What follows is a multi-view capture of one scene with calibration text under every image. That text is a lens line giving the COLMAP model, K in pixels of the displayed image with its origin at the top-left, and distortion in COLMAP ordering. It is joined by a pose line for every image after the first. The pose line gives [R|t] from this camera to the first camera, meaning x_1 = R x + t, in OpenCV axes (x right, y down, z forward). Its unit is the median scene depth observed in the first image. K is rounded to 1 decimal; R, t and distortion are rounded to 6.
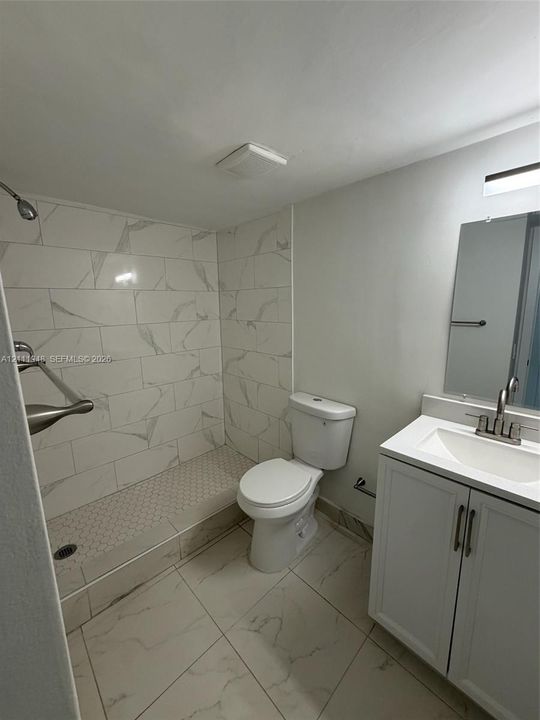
lens RADIAL K [[287.7, 0, 268.7], [0, 287.7, 355.4], [0, 0, 1]] dist [0.000383, -0.000136]
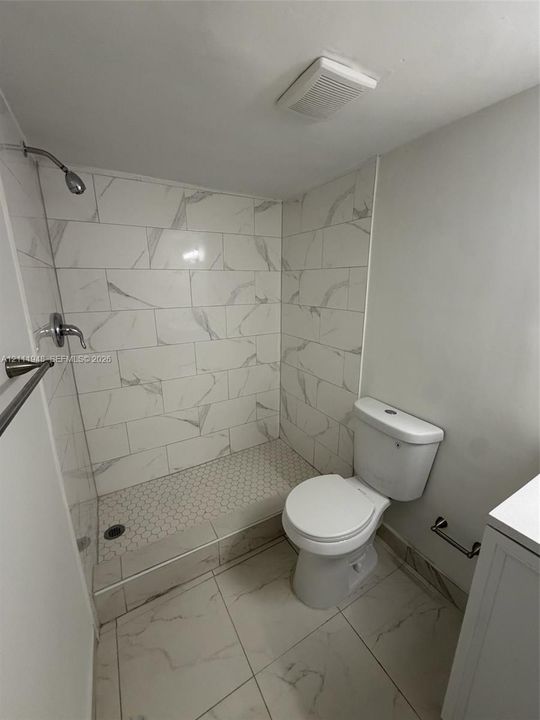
lens RADIAL K [[287.7, 0, 268.7], [0, 287.7, 355.4], [0, 0, 1]] dist [0.000383, -0.000136]
pose [[0.971782, 0.071101, -0.224910, 0.008940], [-0.054049, 0.995240, 0.081096, -0.046421], [0.229606, -0.066652, 0.970999, 0.155130]]
